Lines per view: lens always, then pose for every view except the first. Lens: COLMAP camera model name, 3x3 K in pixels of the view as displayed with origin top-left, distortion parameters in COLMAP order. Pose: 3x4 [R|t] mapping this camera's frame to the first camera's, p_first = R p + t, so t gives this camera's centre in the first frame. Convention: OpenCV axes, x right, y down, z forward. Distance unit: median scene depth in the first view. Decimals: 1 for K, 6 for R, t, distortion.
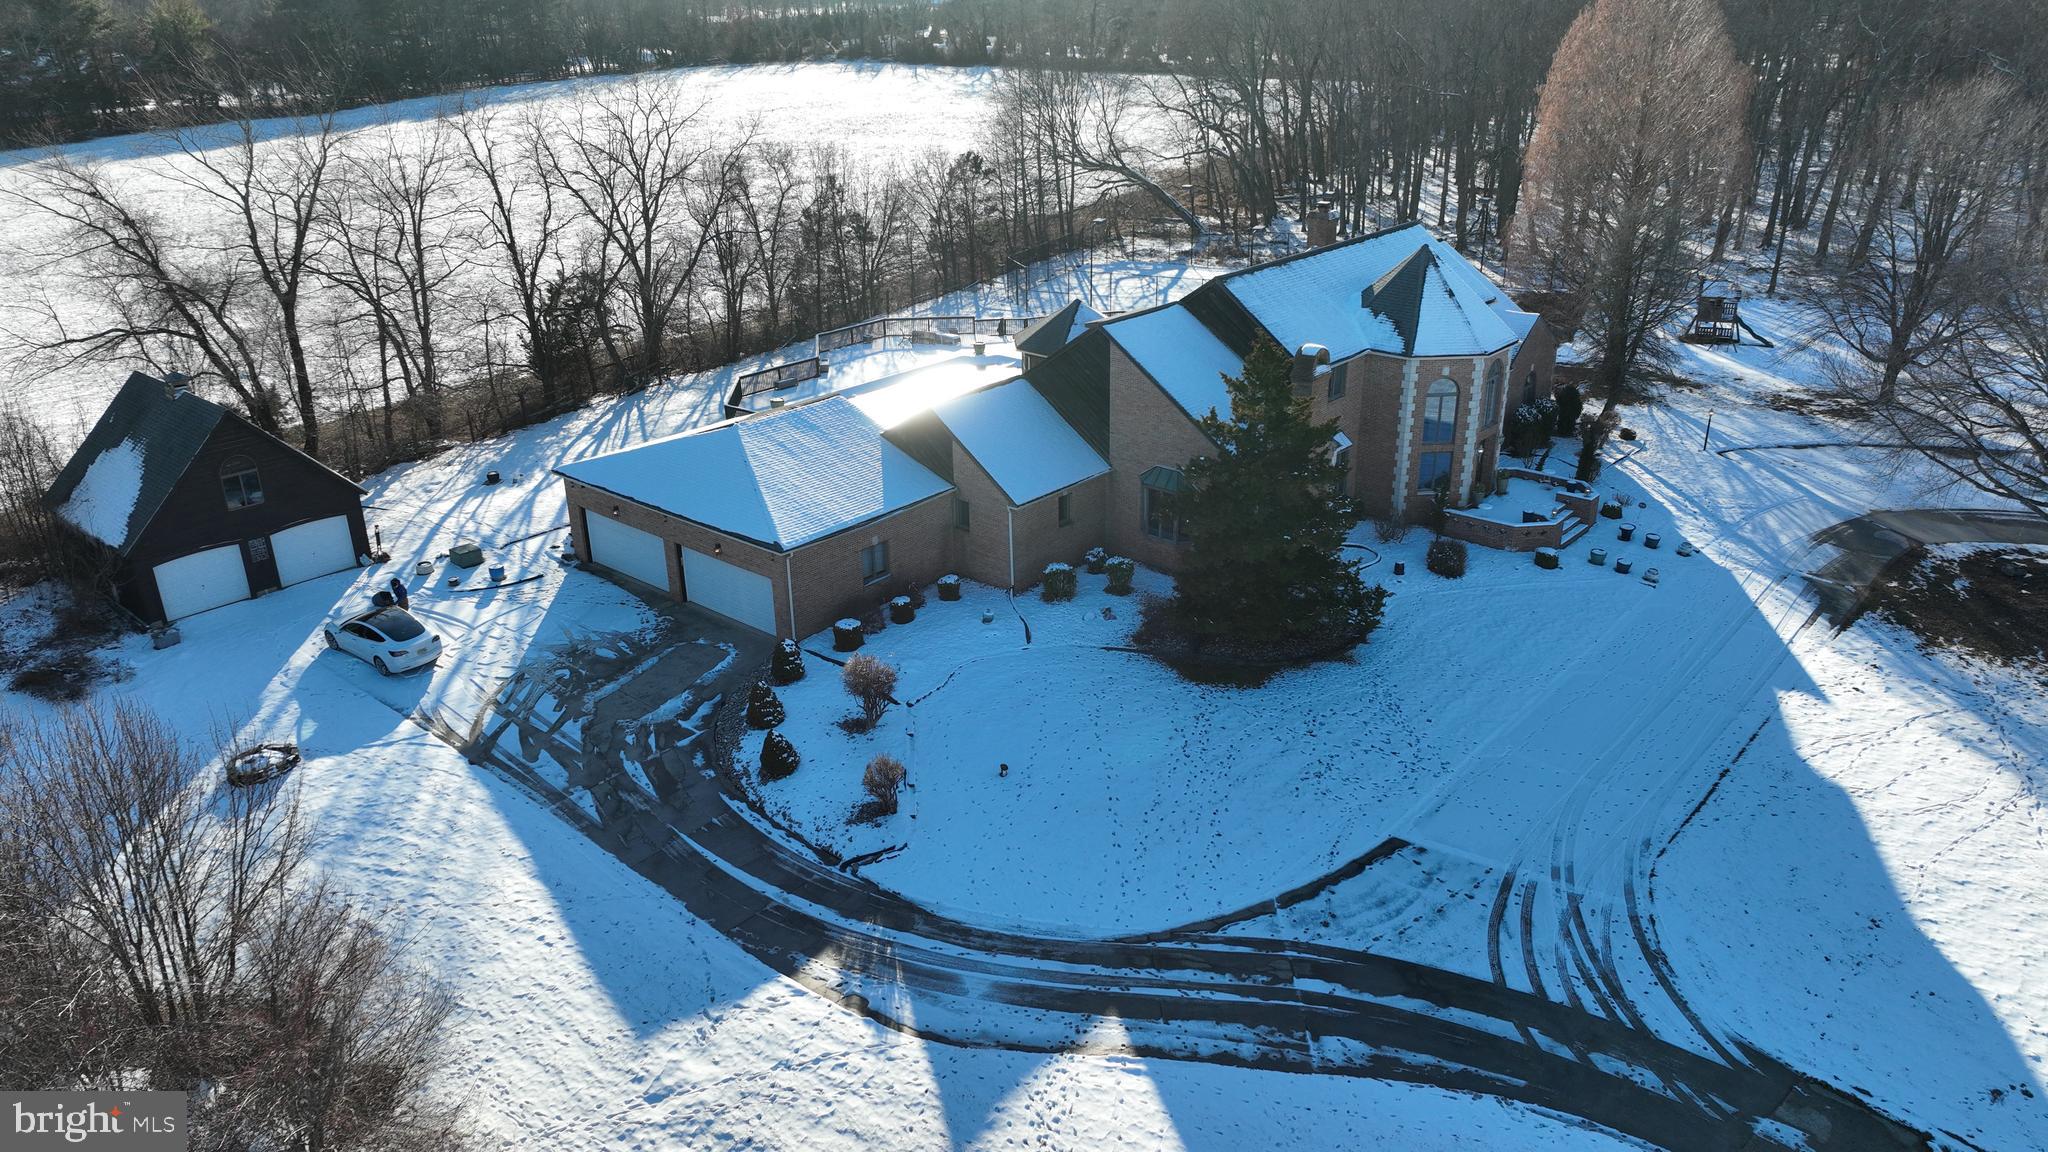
lens RADIAL K [[1444.2, 0, 1036.4], [0, 1444.2, 565.2], [0, 0, 1]] dist [-0.000360, 0.021687]
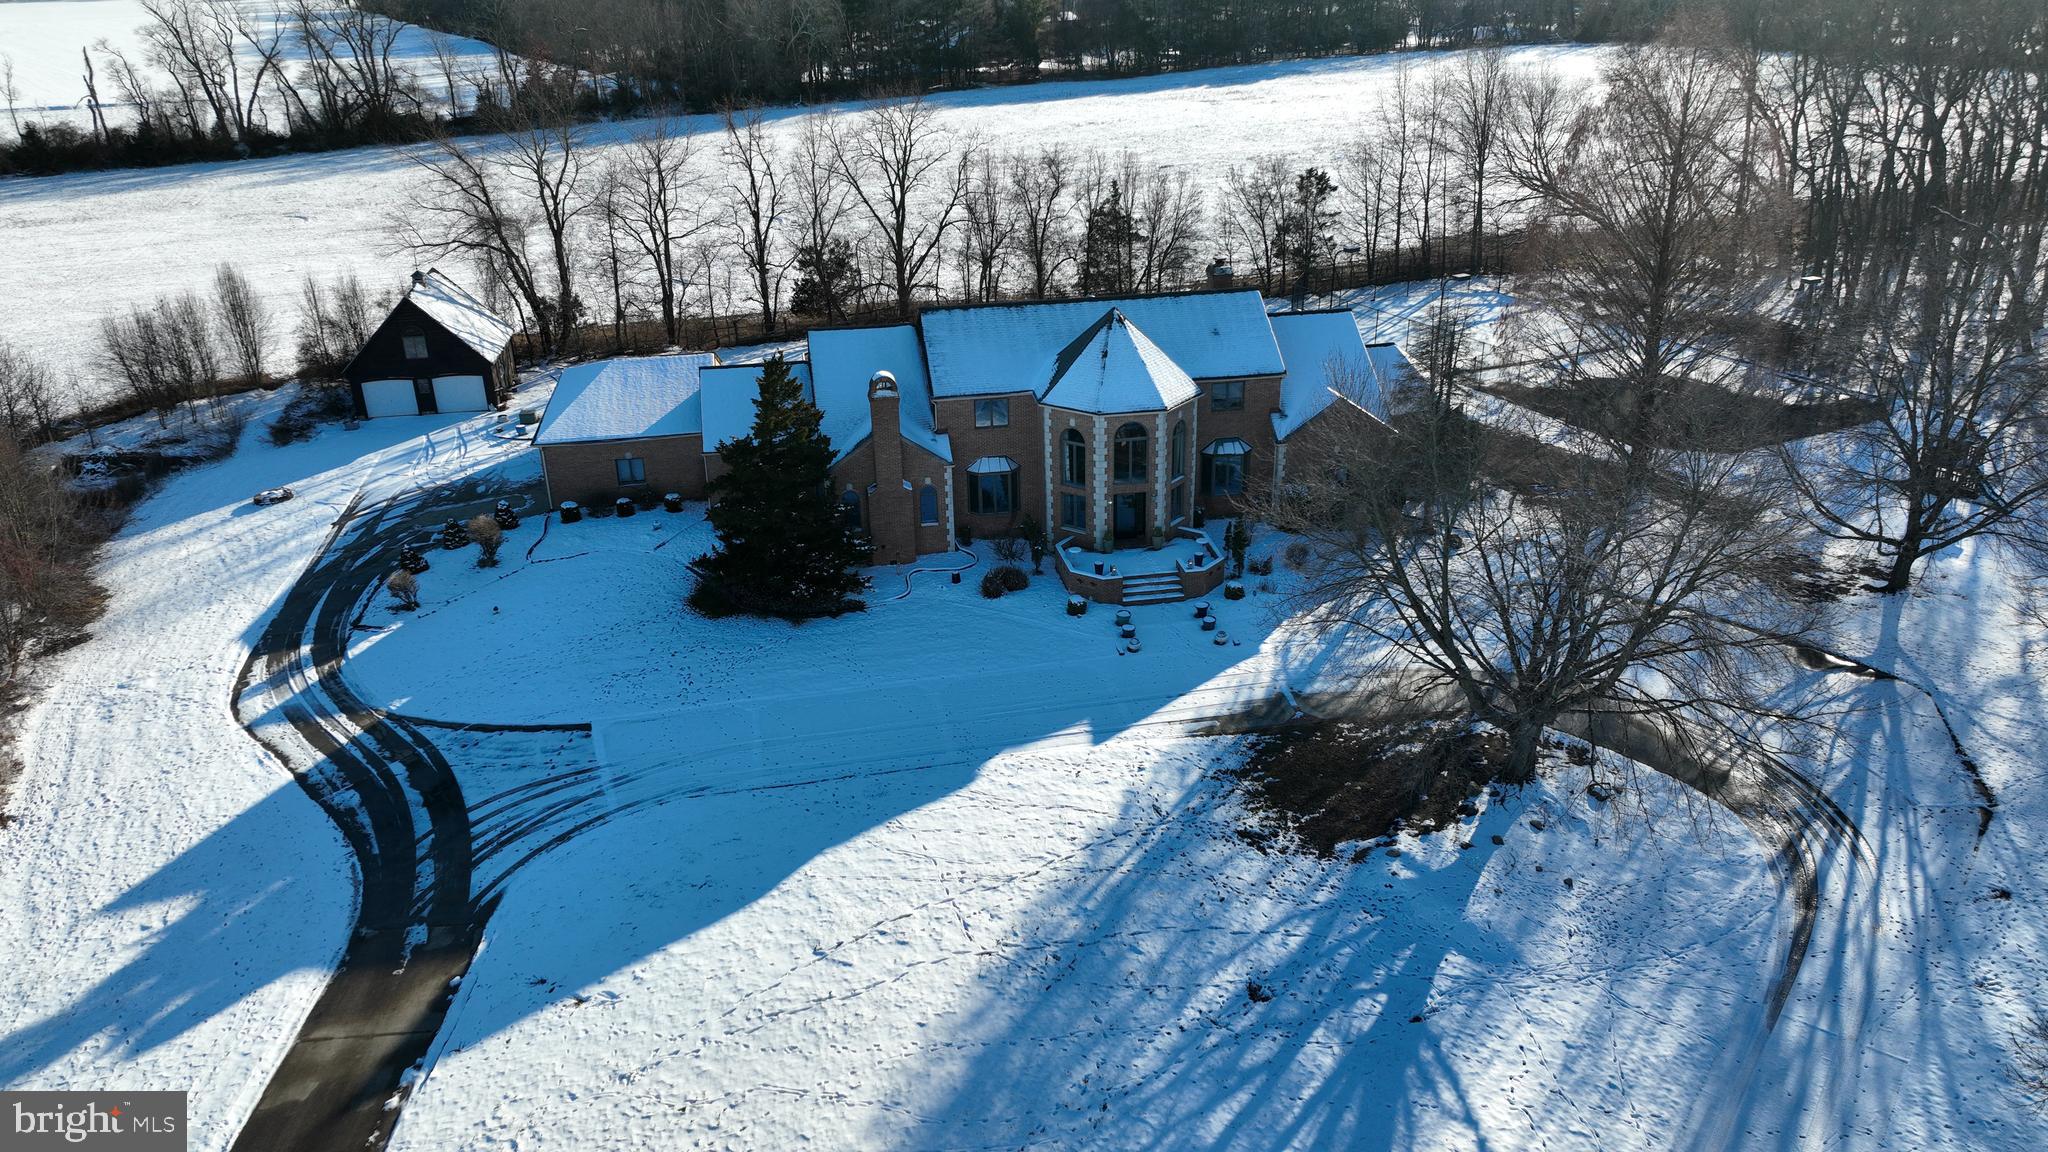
lens RADIAL K [[1444.2, 0, 1036.4], [0, 1444.2, 565.2], [0, 0, 1]] dist [-0.000360, 0.021687]
pose [[0.780319, 0.249389, -0.573505, 0.883195], [-0.233125, 0.966946, 0.103283, -0.130348], [0.580306, 0.053105, 0.812665, 0.086726]]
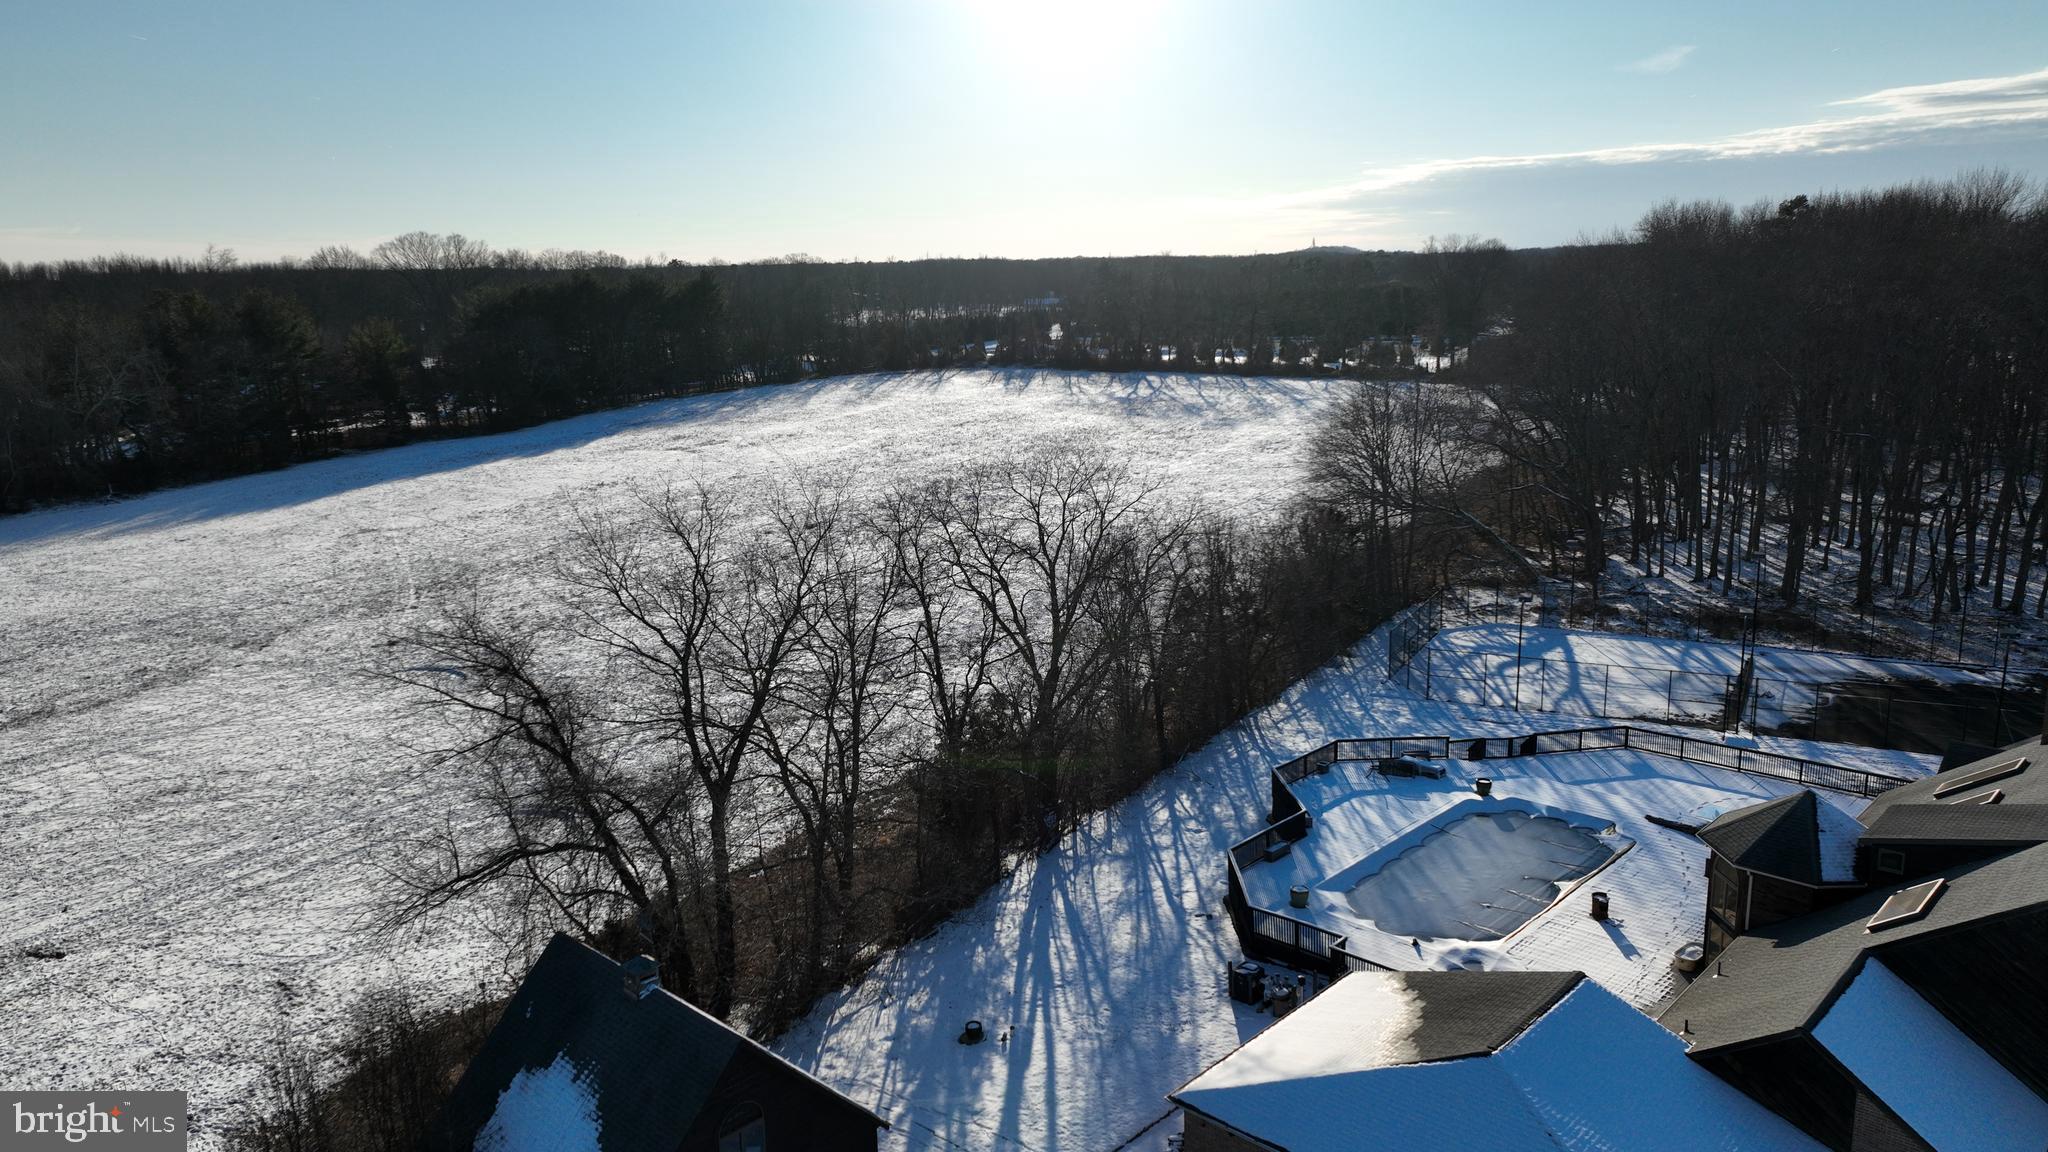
lens RADIAL K [[1442.6, 0, 1033.0], [0, 1442.6, 567.0], [0, 0, 1]] dist [0.007453, 0.005434]
pose [[0.998844, 0.000983, -0.048061, -0.345730], [-0.009850, 0.982763, -0.184607, -0.171969], [0.047051, 0.184867, 0.981637, 0.286473]]
